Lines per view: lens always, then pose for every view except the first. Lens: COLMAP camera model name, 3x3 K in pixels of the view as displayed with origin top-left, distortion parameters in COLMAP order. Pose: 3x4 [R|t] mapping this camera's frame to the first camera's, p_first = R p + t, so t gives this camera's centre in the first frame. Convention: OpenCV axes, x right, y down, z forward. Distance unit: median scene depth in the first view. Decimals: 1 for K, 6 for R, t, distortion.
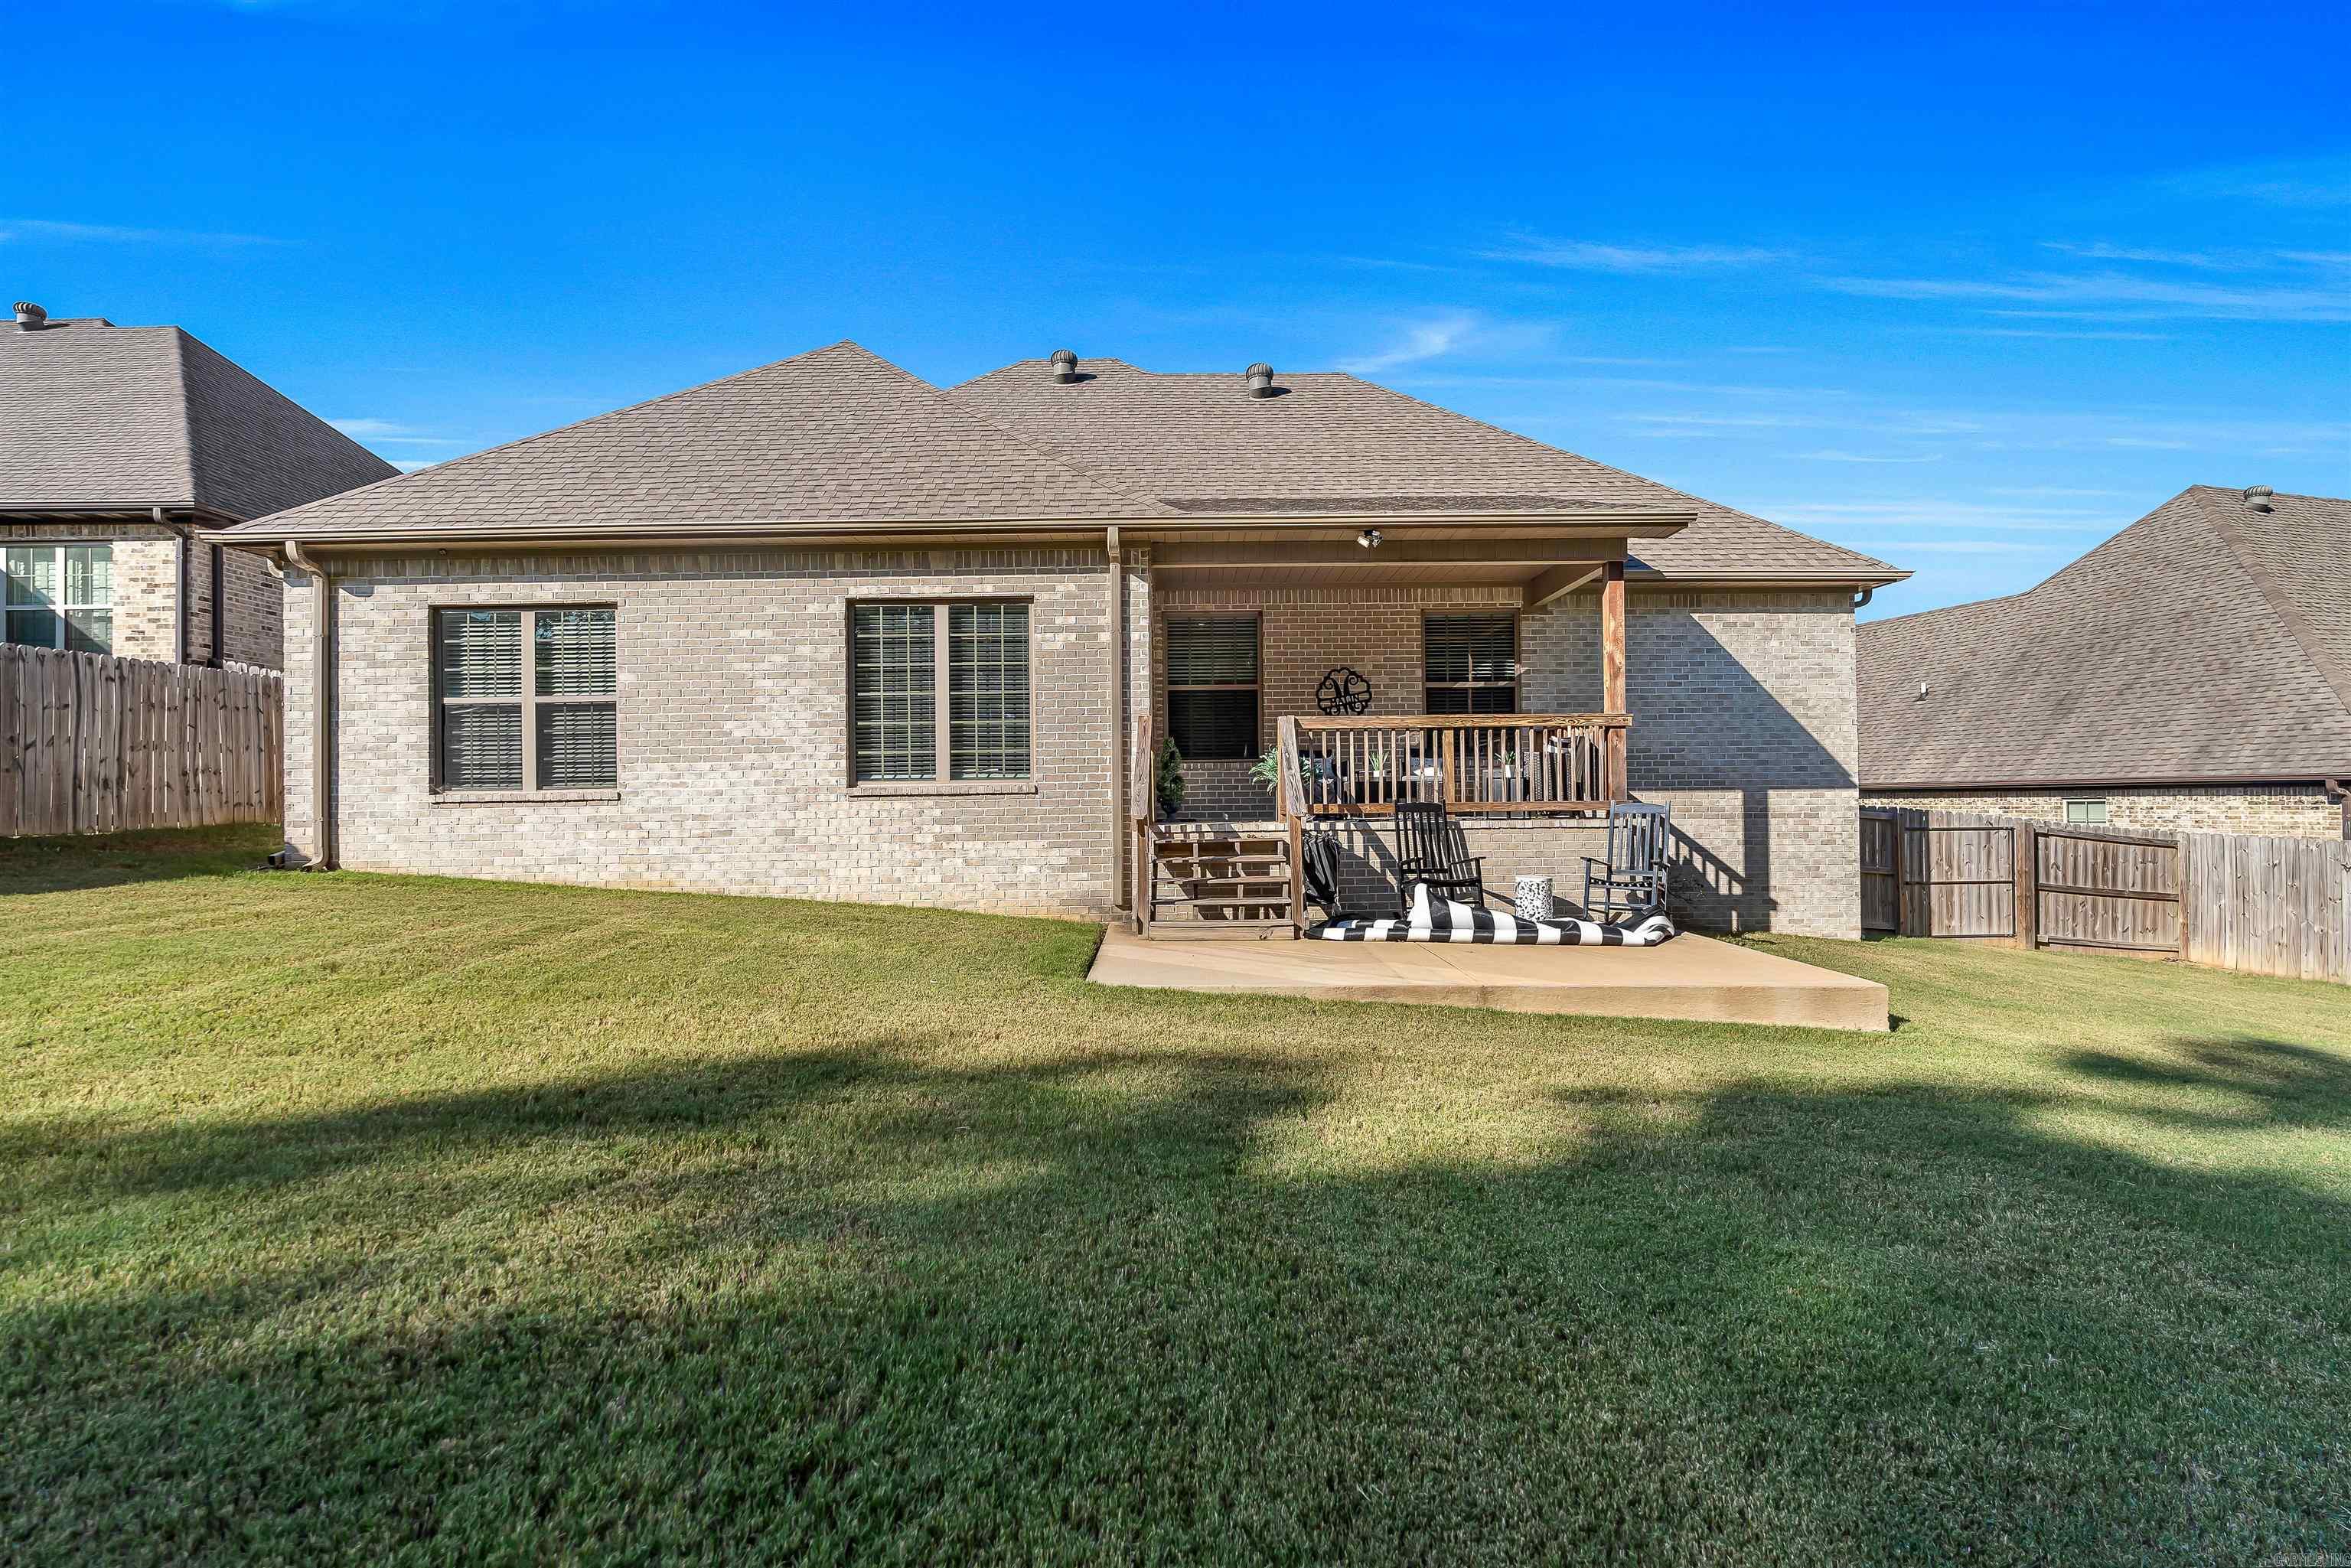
lens RADIAL K [[1037.1, 0, 1173.0], [0, 1037.1, 795.3], [0, 0, 1]] dist [-0.004746, 0.000664]
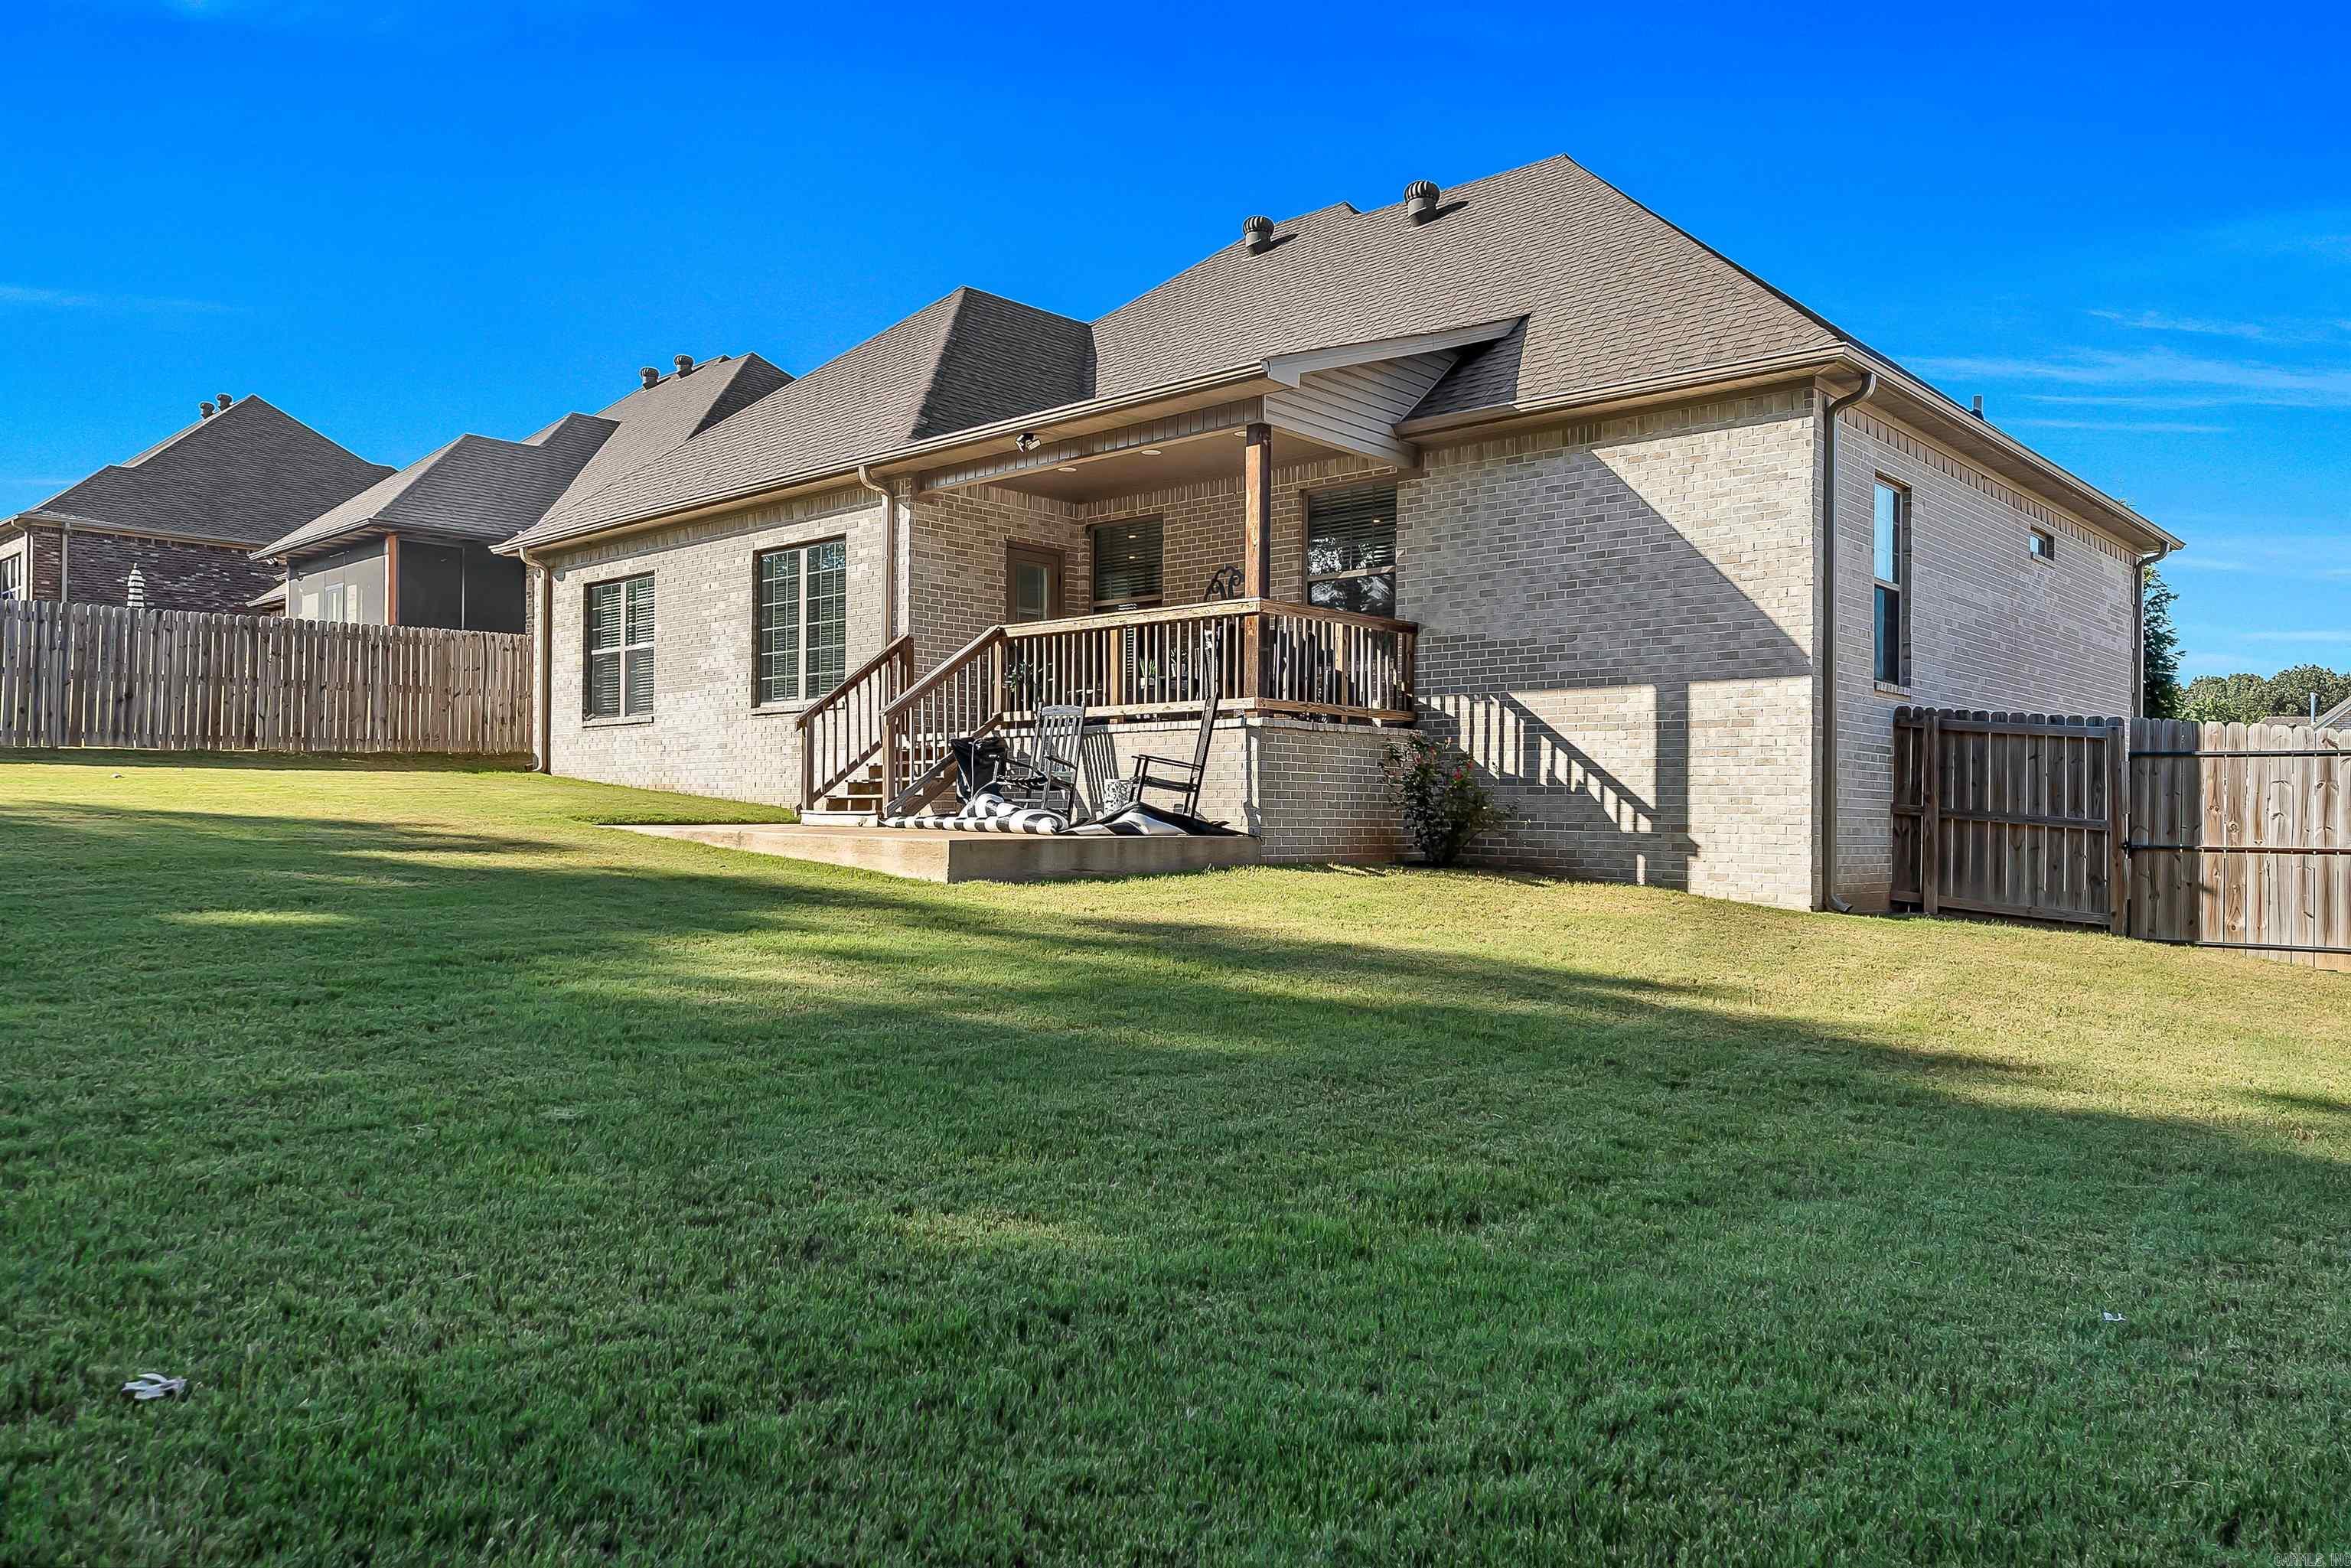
lens RADIAL K [[1588.5, 0, 1200.3], [0, 1588.5, 807.4], [0, 0, 1]] dist [-0.004783, -0.001456]
pose [[0.745658, 0.013593, -0.666191, 1.305073], [-0.008215, 0.999903, 0.011208, 0.083579], [0.666279, -0.002885, 0.745697, -0.033761]]
